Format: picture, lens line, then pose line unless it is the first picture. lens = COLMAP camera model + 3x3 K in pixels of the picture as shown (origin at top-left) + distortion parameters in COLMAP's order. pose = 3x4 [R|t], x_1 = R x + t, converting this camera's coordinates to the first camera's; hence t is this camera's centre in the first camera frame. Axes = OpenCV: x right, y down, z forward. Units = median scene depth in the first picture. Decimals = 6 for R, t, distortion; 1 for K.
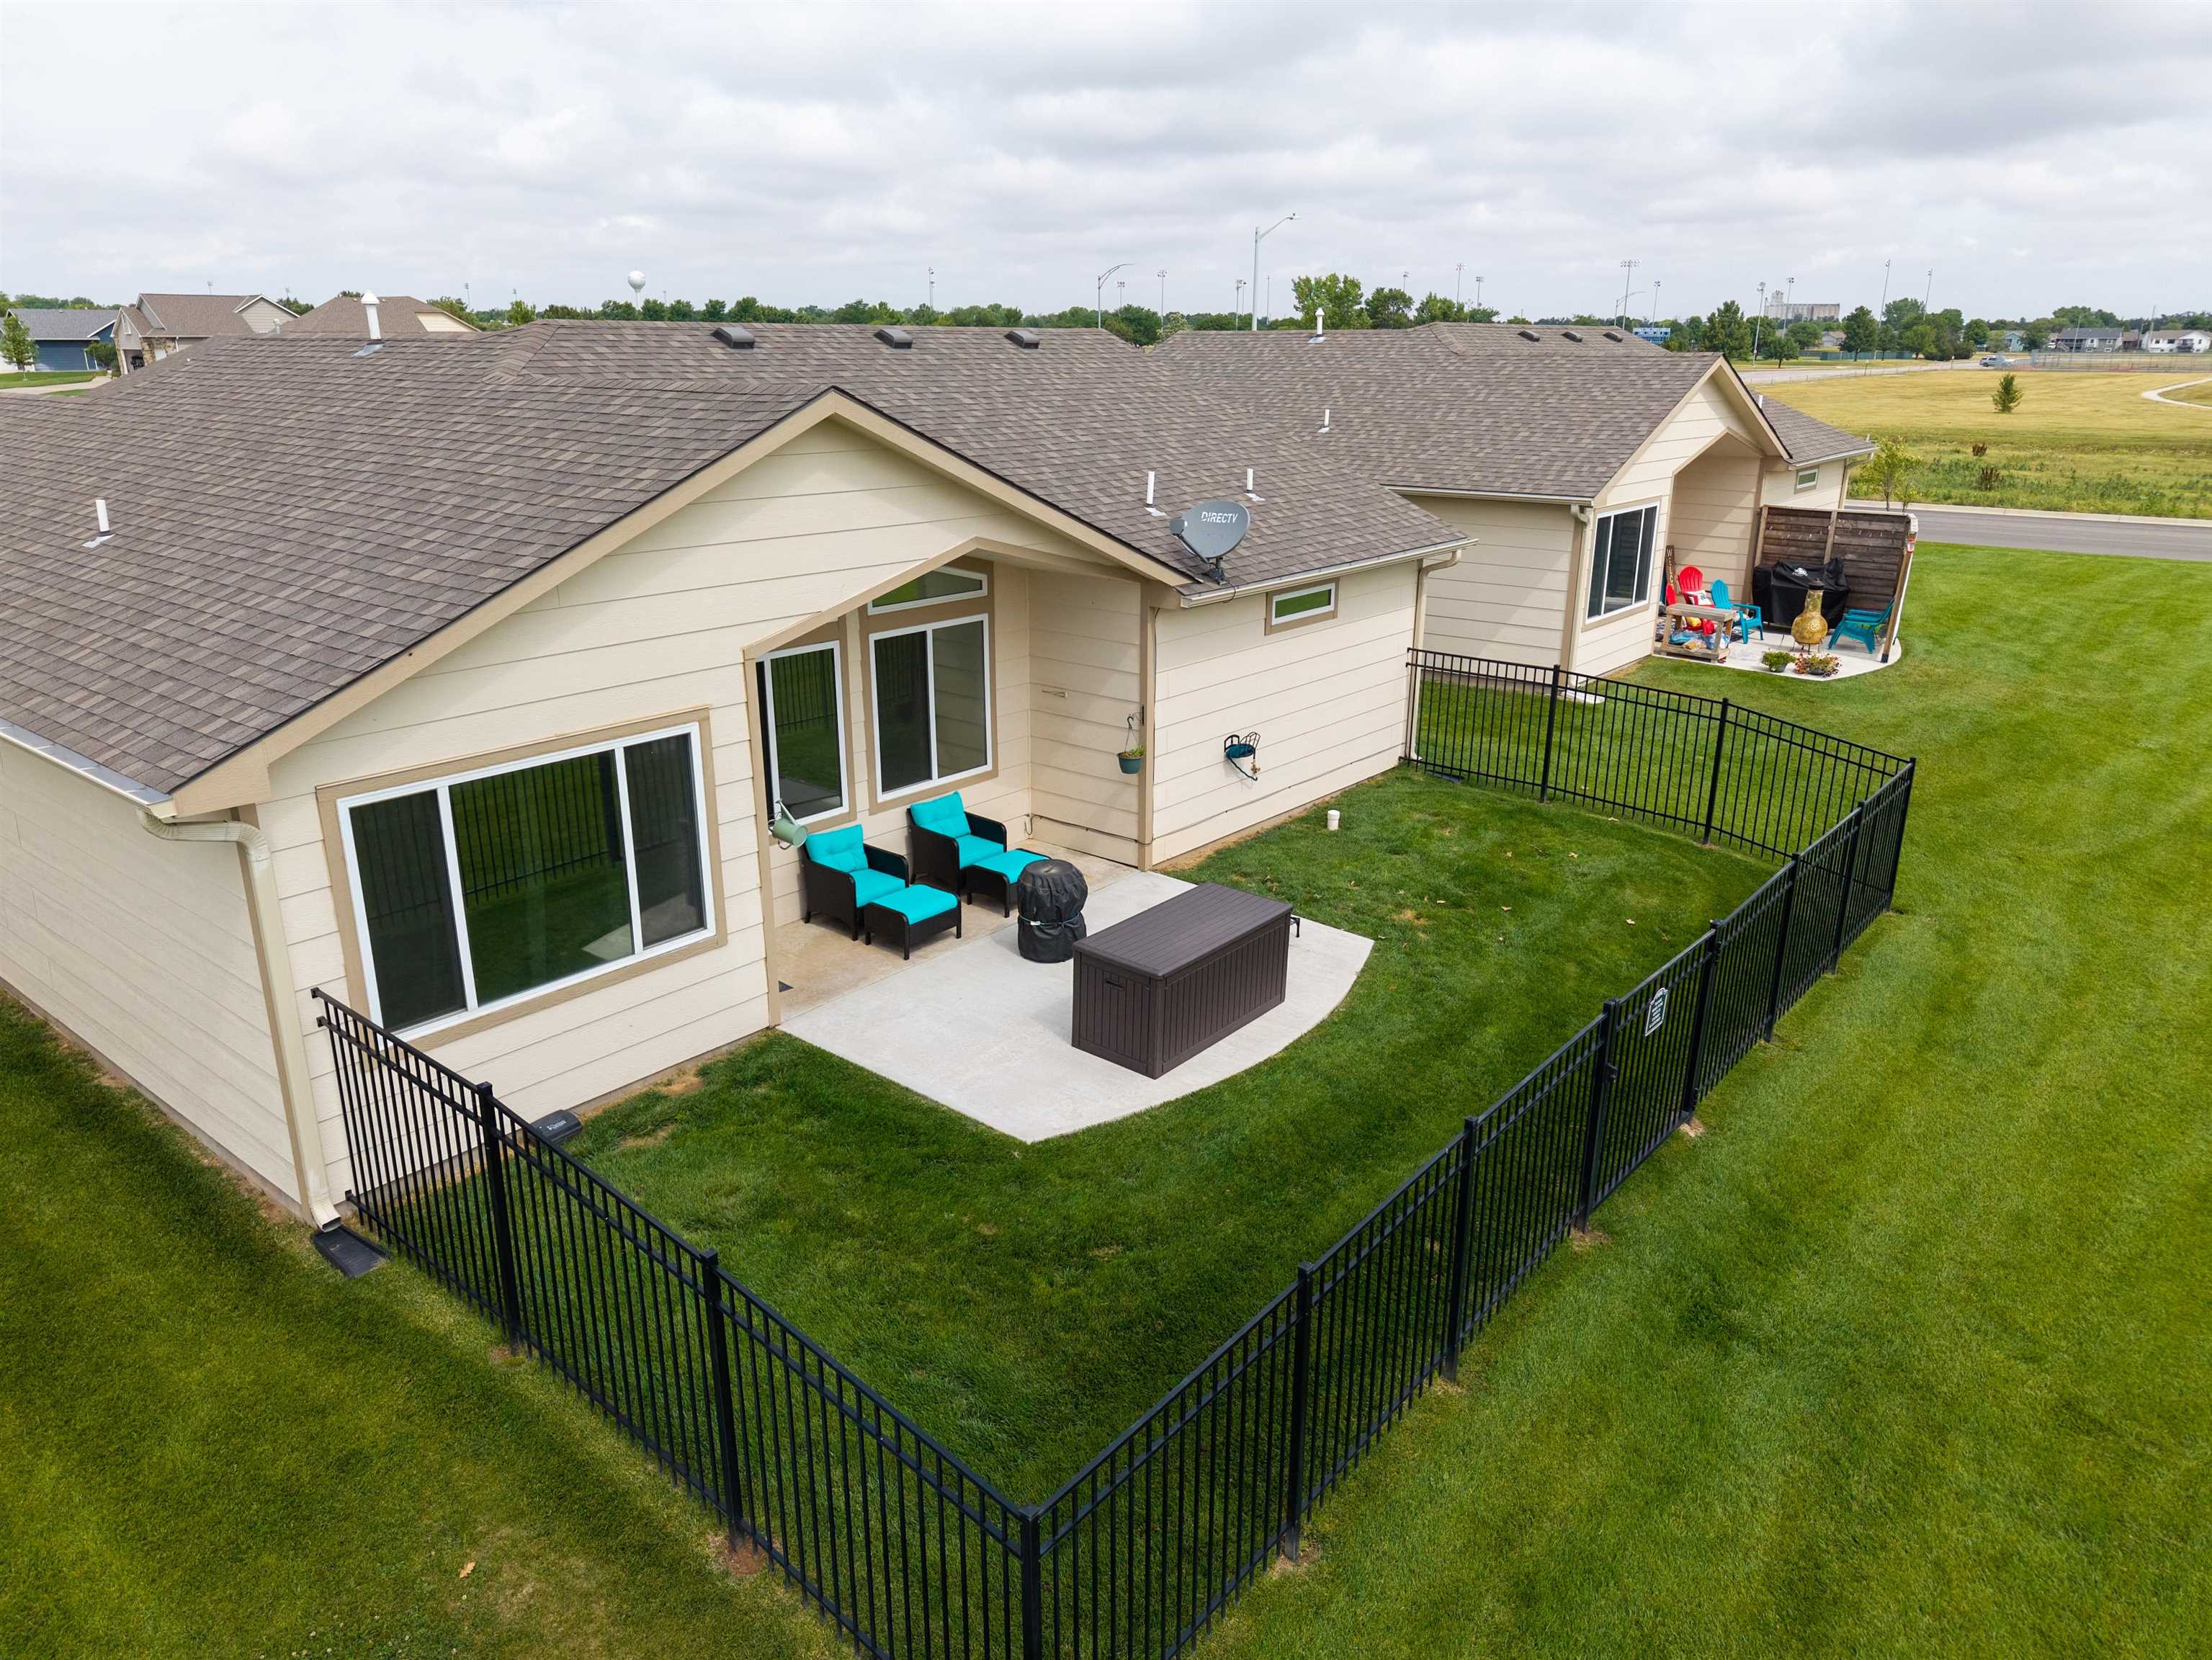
lens RADIAL K [[1501.2, 0, 1106.0], [0, 1501.2, 830.0], [0, 0, 1]] dist [0.063301, -0.096253]
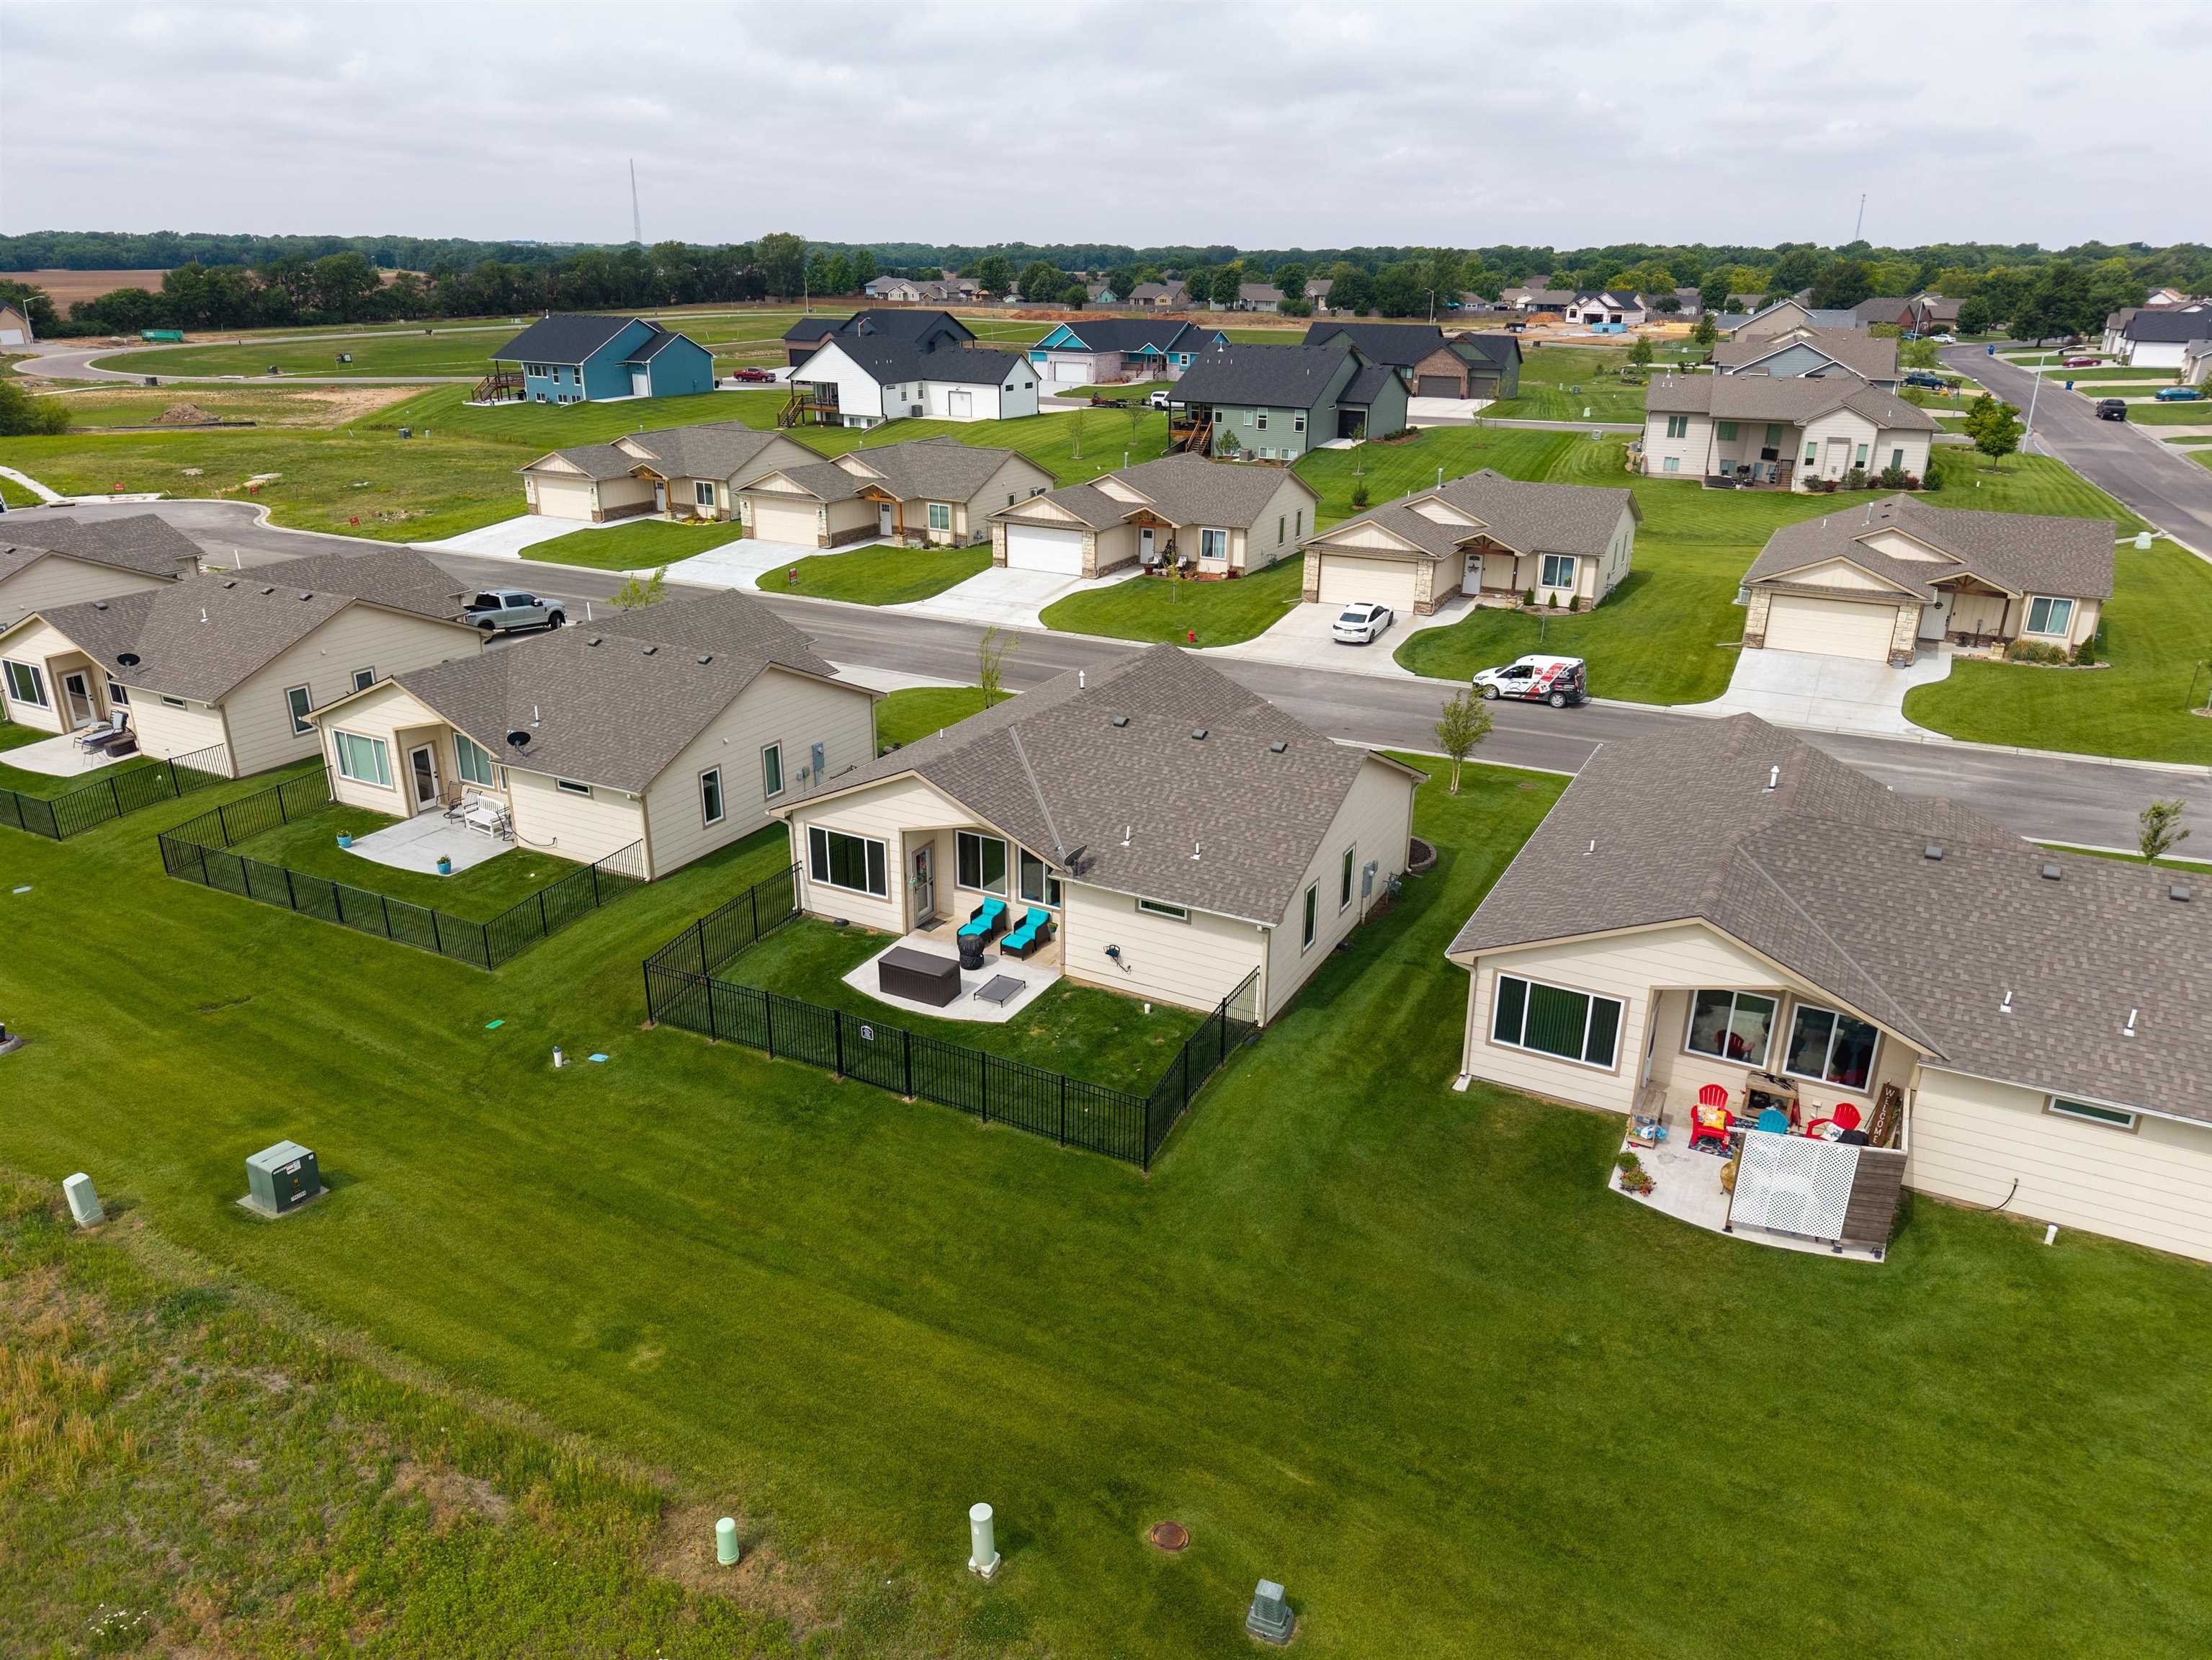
lens RADIAL K [[1501.2, 0, 1106.0], [0, 1501.2, 830.0], [0, 0, 1]] dist [0.063301, -0.096253]
pose [[0.191469, 0.352305, -0.916090, 2.382690], [-0.307012, 0.908020, 0.285033, -0.982118], [0.932246, 0.226676, 0.282020, 0.361105]]
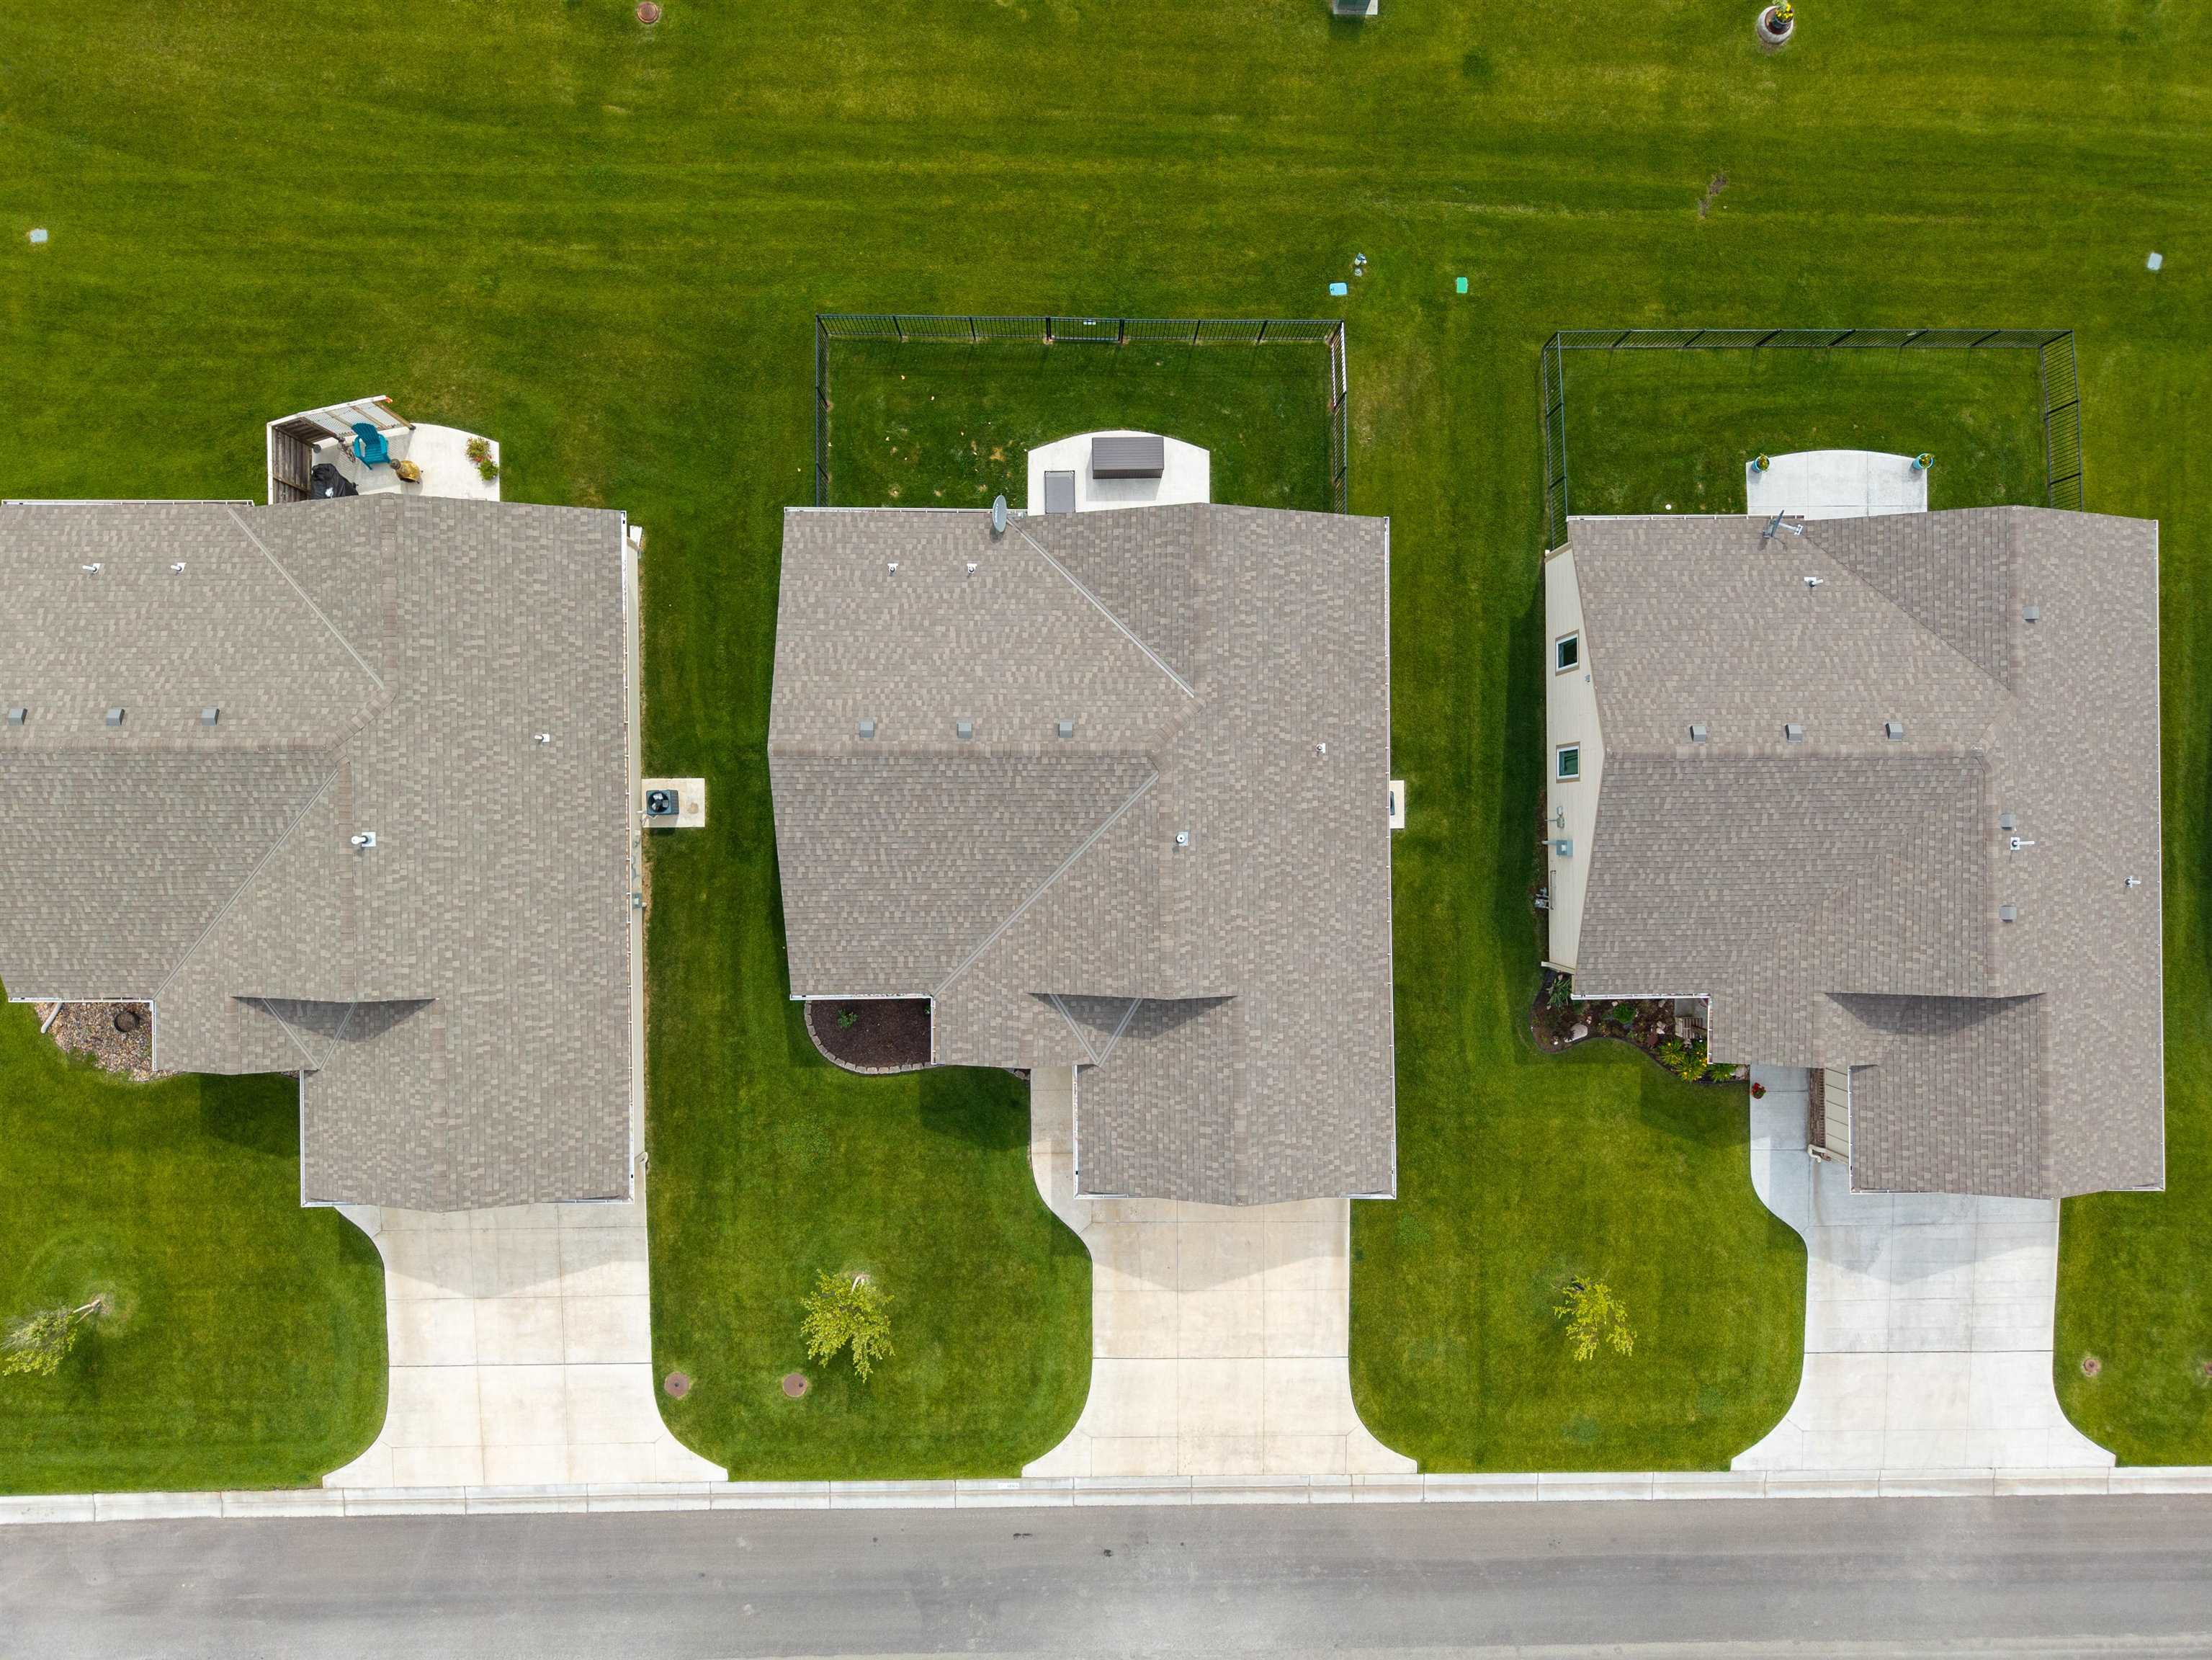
lens RADIAL K [[1501.2, 0, 1106.0], [0, 1501.2, 830.0], [0, 0, 1]] dist [0.063301, -0.096253]
pose [[-0.632710, -0.773805, -0.030044, -0.375127], [0.209459, -0.208360, 0.955360, -2.710478], [-0.745523, 0.598173, 0.293912, 0.473271]]
